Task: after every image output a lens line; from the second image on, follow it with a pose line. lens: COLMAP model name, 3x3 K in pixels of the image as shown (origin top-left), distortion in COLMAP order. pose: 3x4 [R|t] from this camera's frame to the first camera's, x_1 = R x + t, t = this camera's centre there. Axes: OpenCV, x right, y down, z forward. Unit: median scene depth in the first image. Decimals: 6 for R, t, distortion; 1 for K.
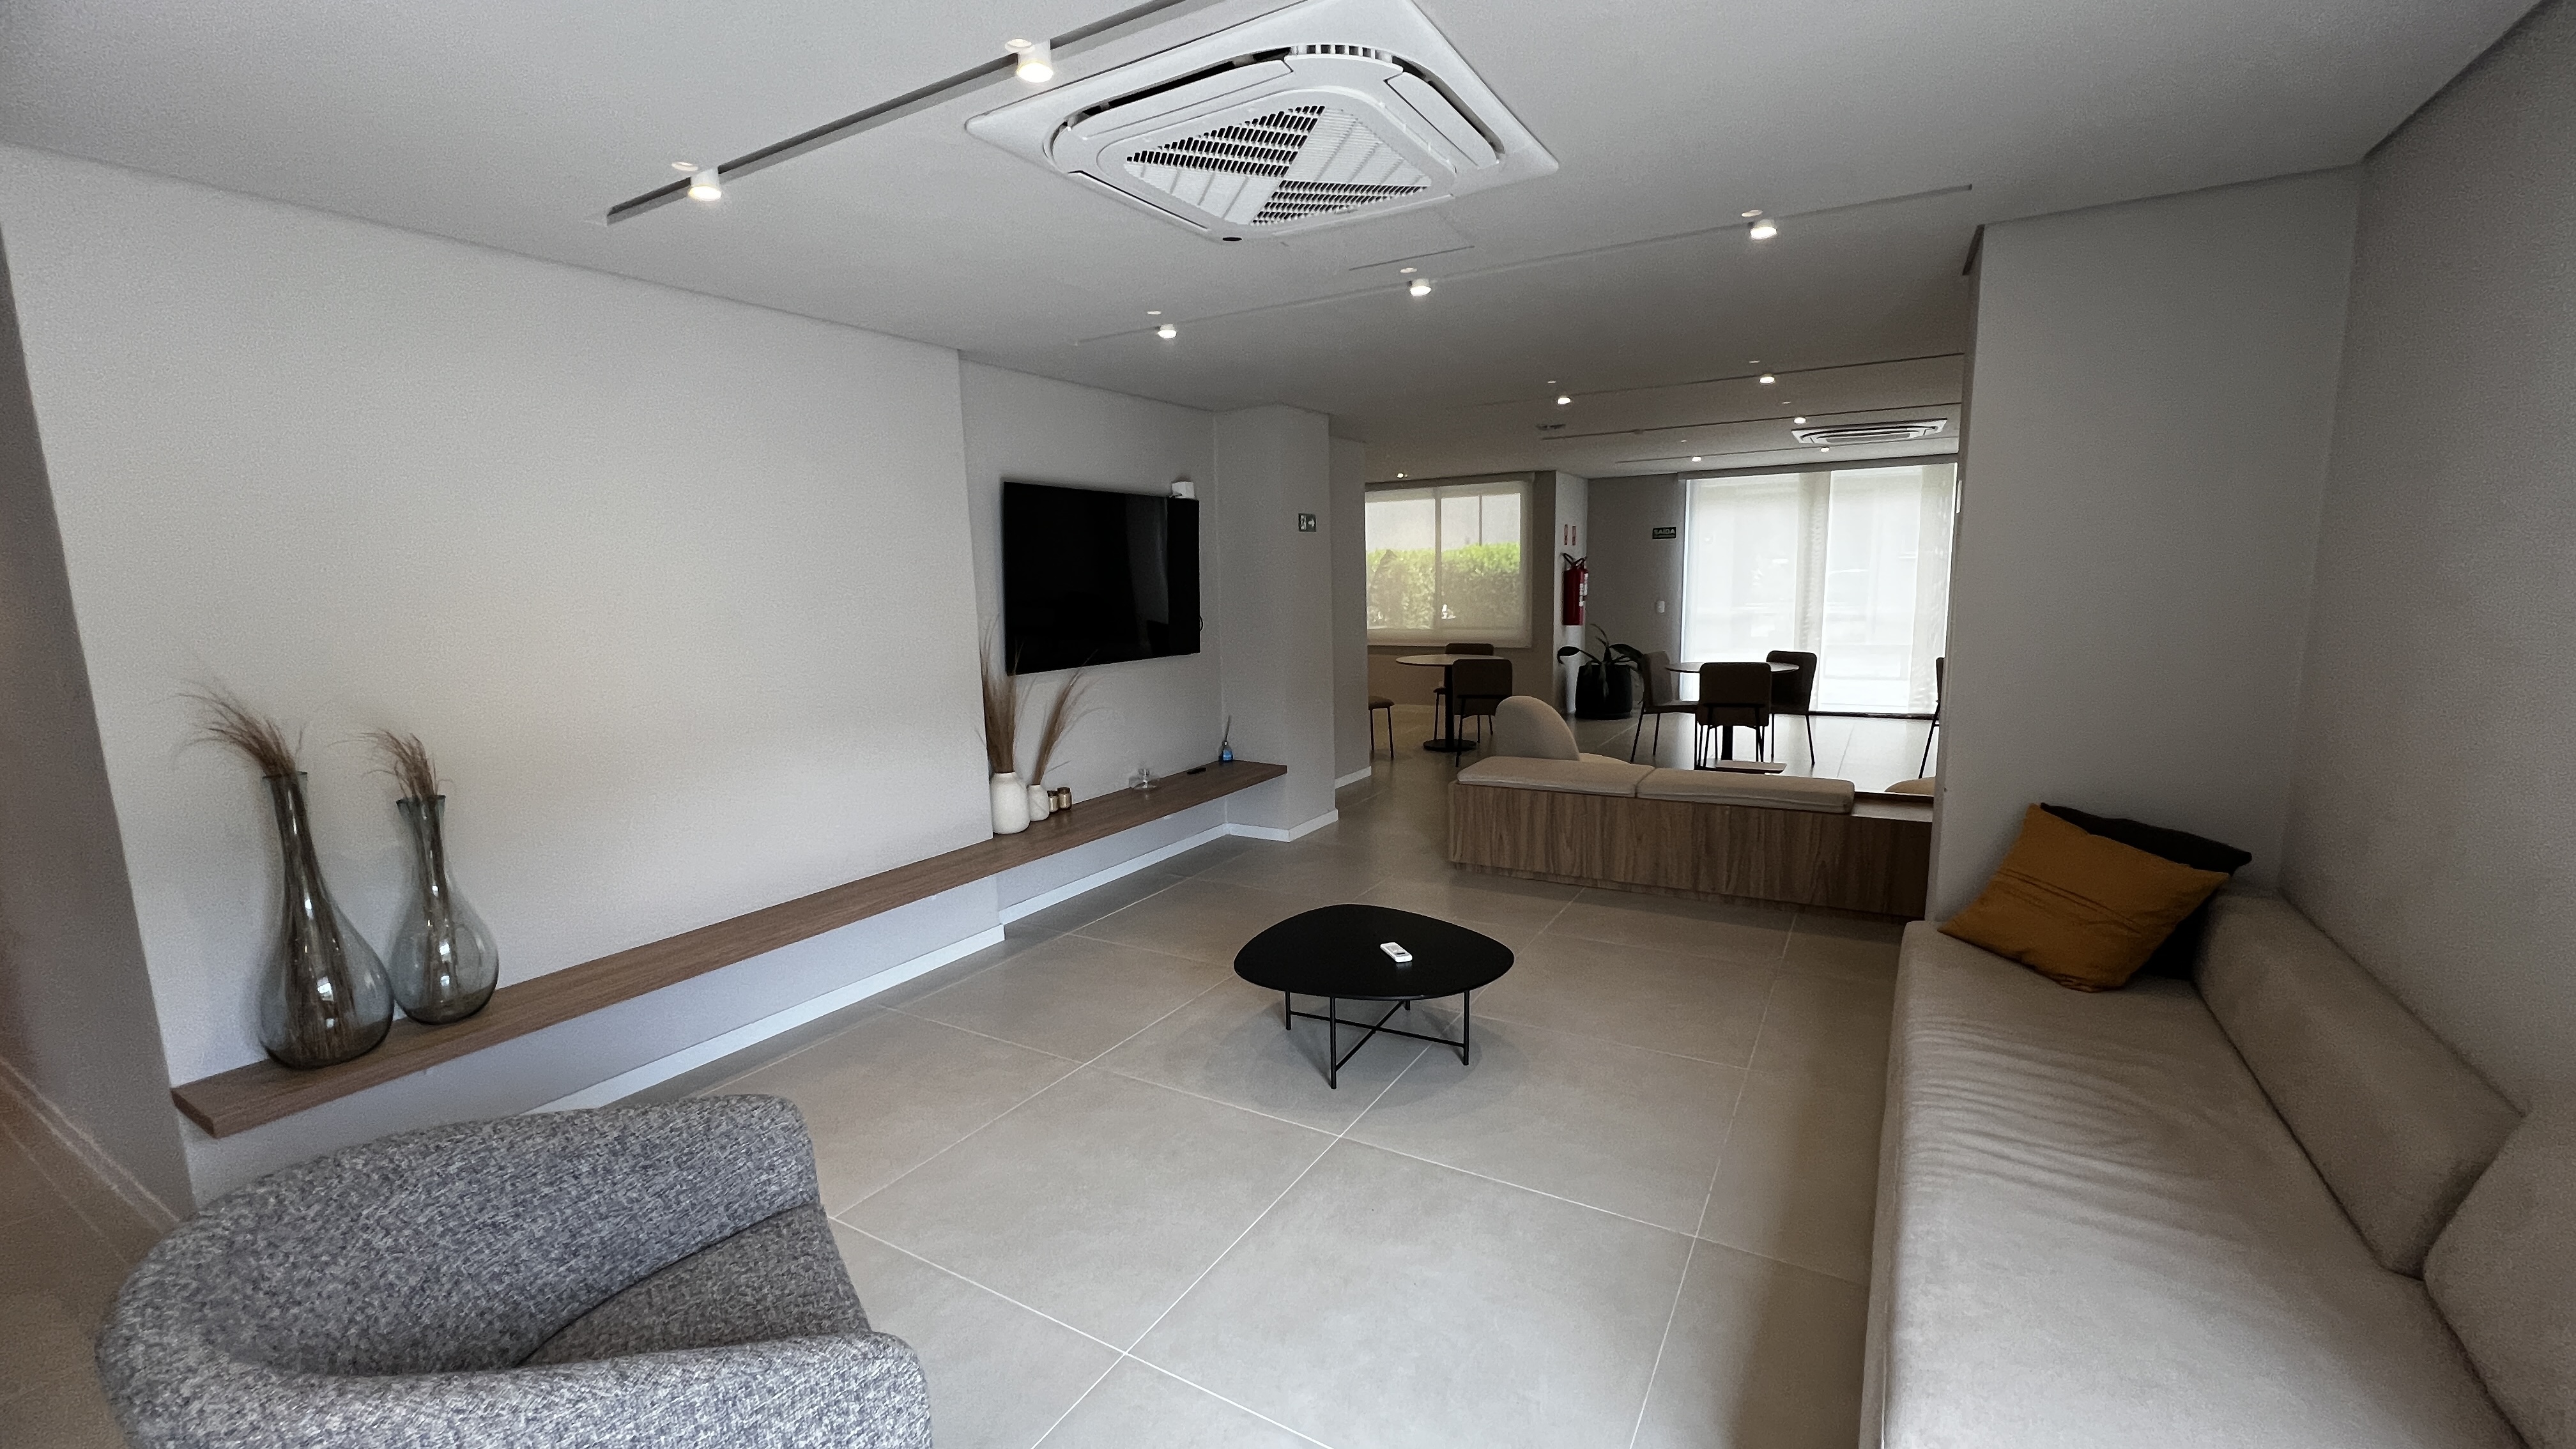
lens RADIAL K [[1028.3, 0, 1280.4], [0, 1028.3, 726.7], [0, 0, 1]] dist [0.003173, -0.000366]
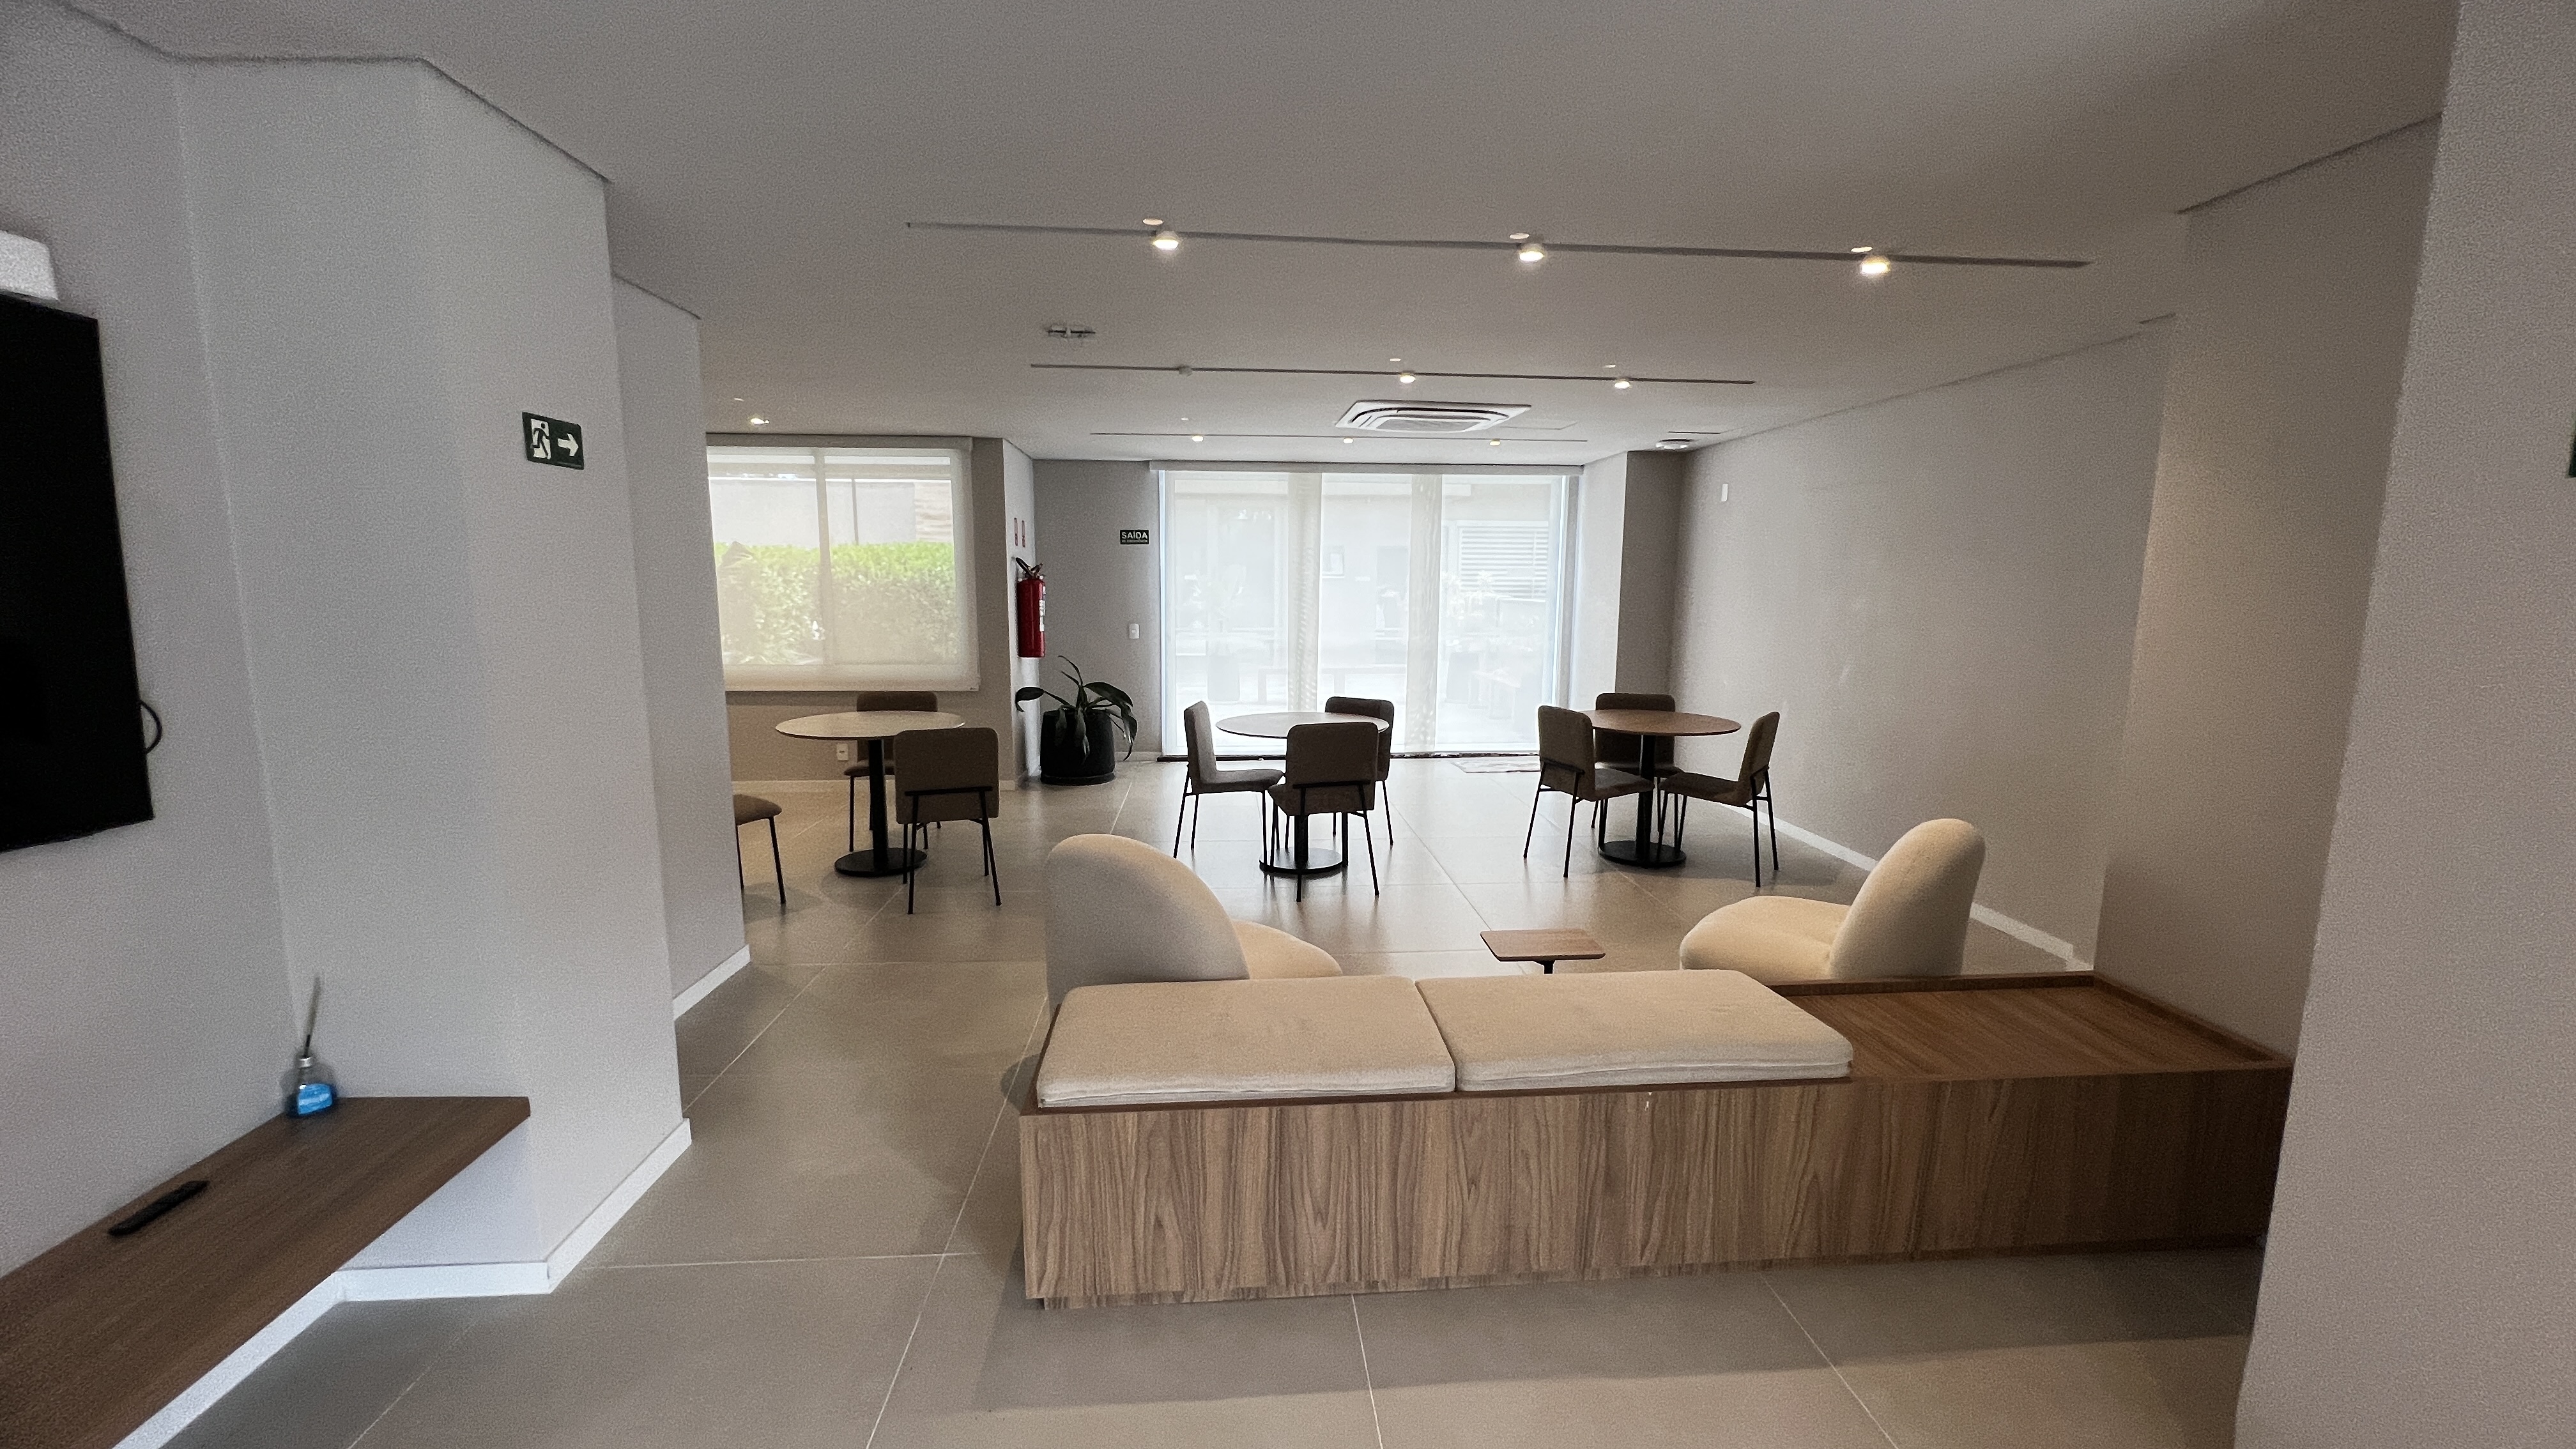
lens RADIAL K [[1028.3, 0, 1276.0], [0, 1028.3, 732.8], [0, 0, 1]] dist [0.003173, -0.000366]
pose [[0.824099, -0.055574, 0.563714, 0.016305], [0.057420, 0.998245, 0.014469, -0.051670], [-0.563529, 0.020445, 0.825844, 0.342365]]
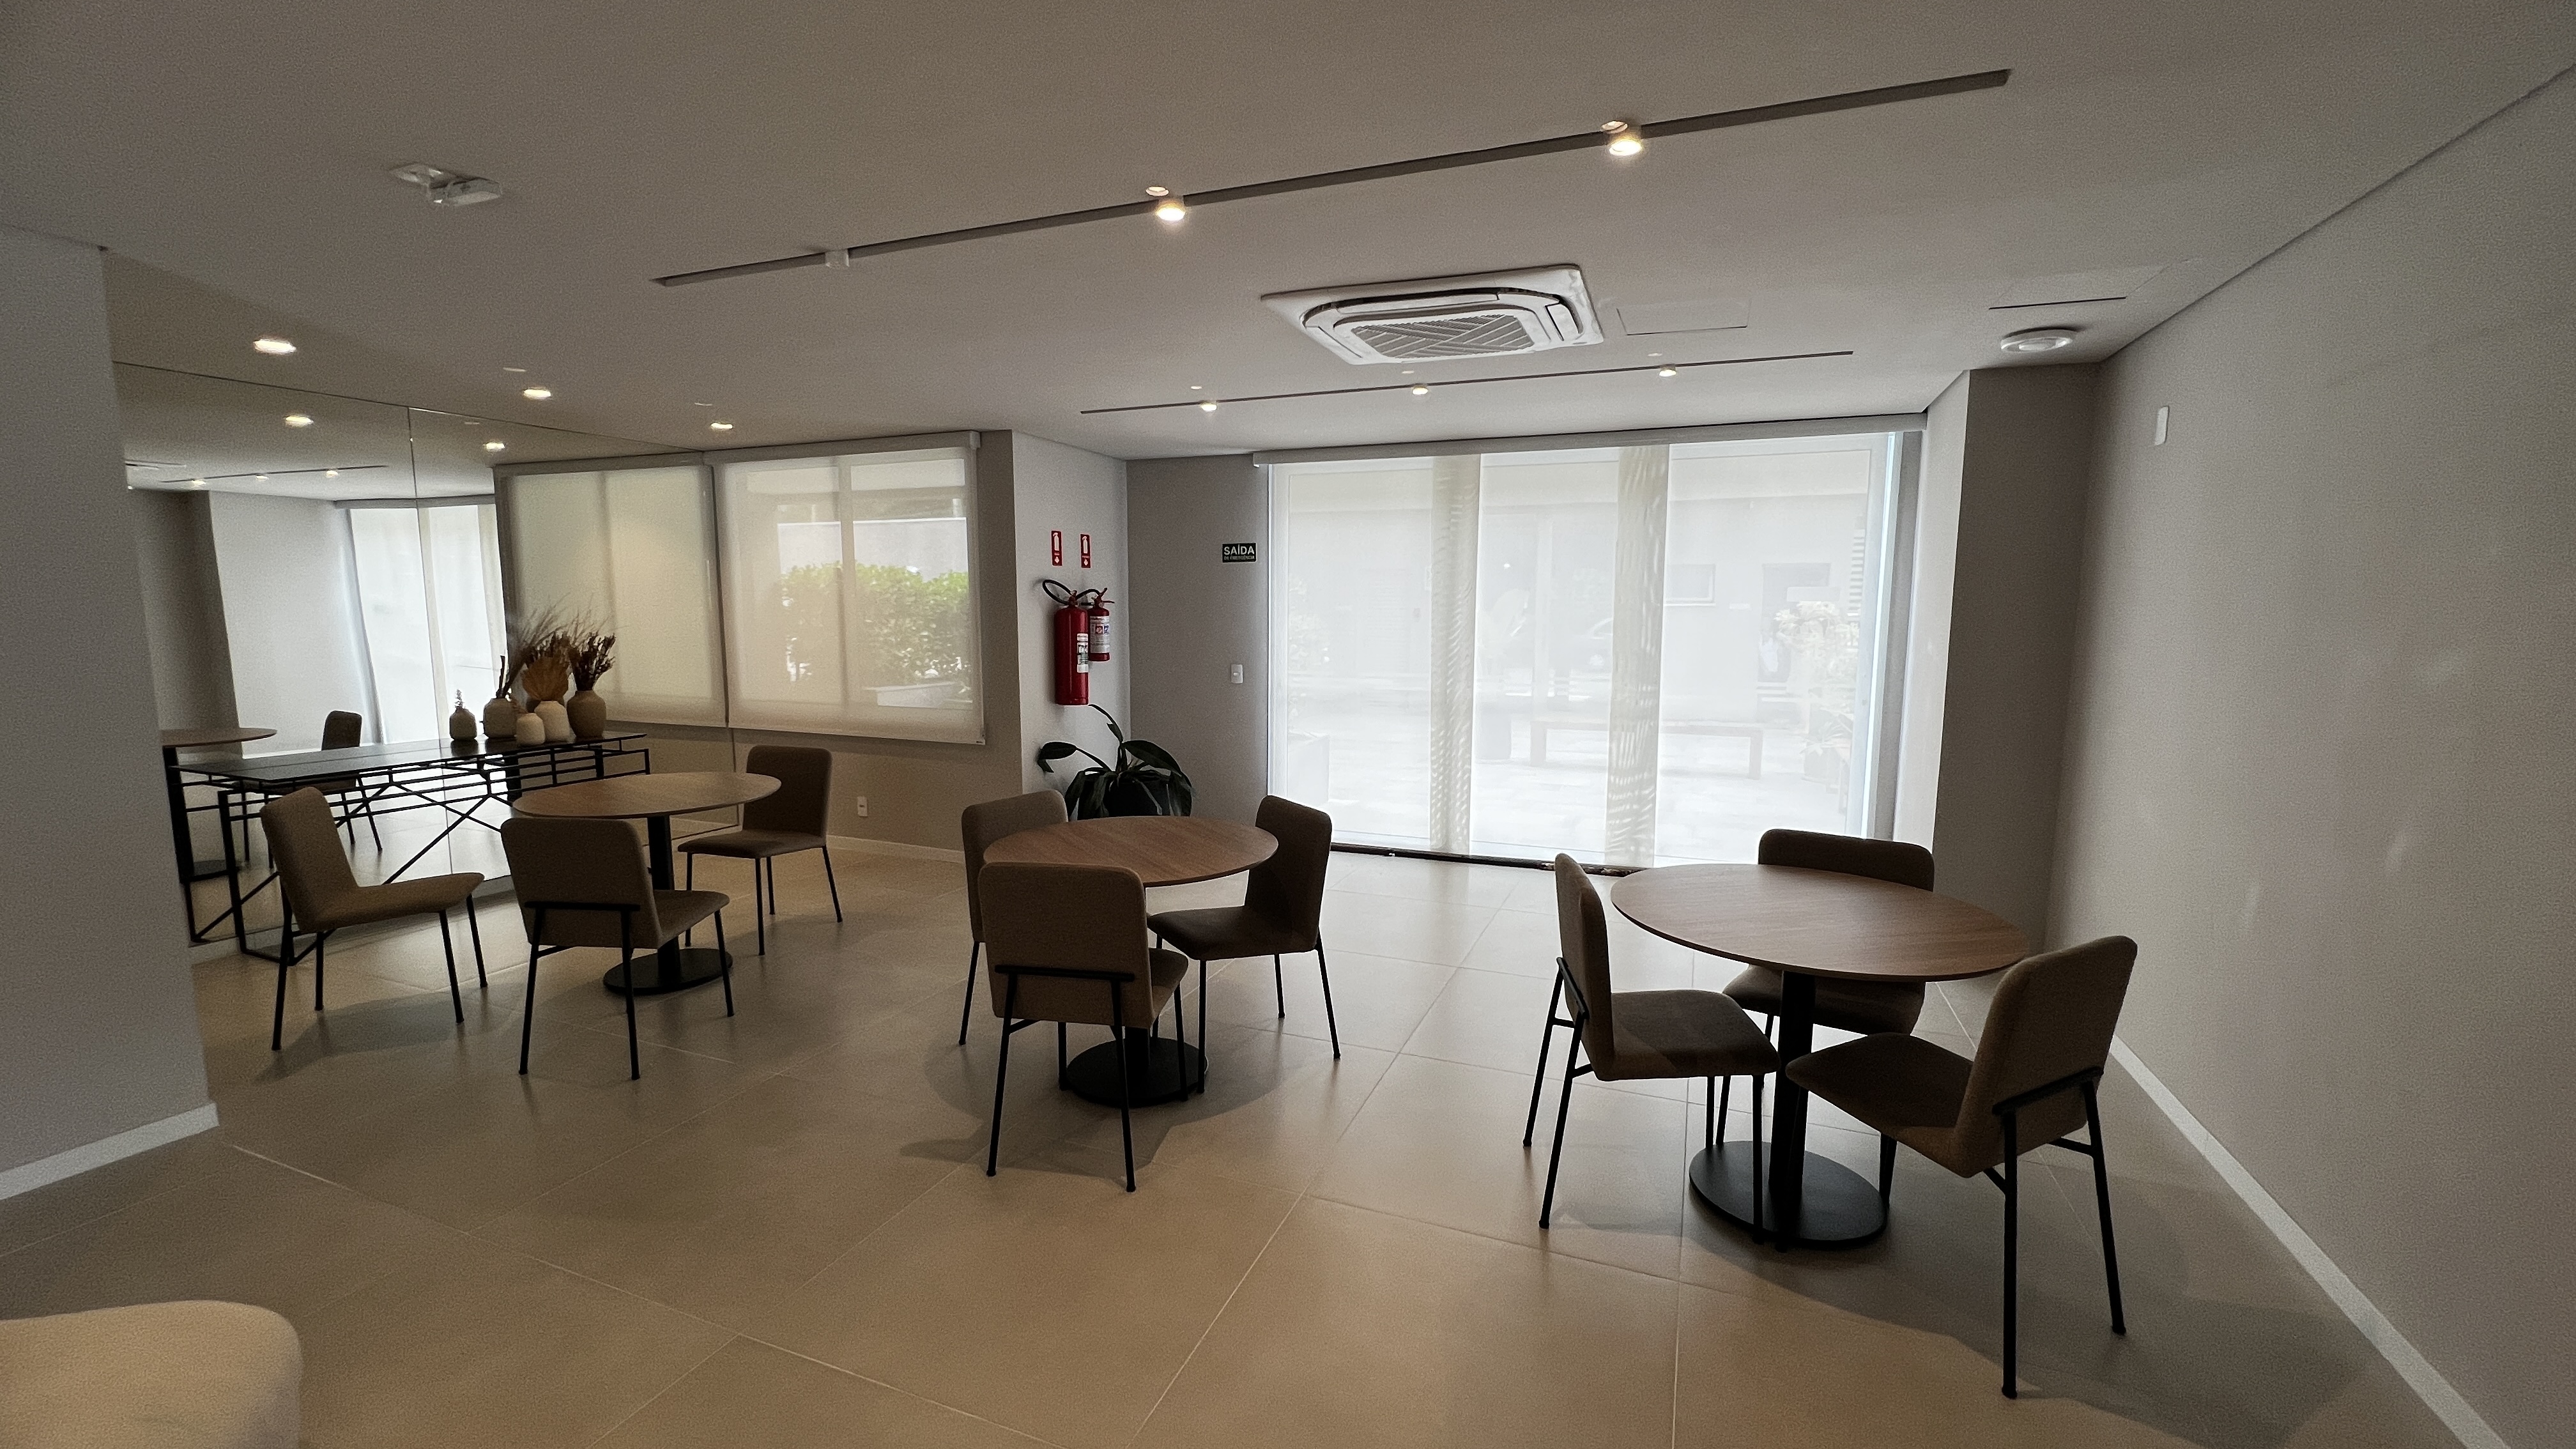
lens RADIAL K [[1028.3, 0, 1286.7], [0, 1028.3, 735.5], [0, 0, 1]] dist [0.003173, -0.000366]
pose [[0.988018, 0.010006, 0.154015, 0.354604], [-0.006438, 0.999700, -0.023648, -0.077013], [-0.154205, 0.022373, 0.987786, 0.462876]]
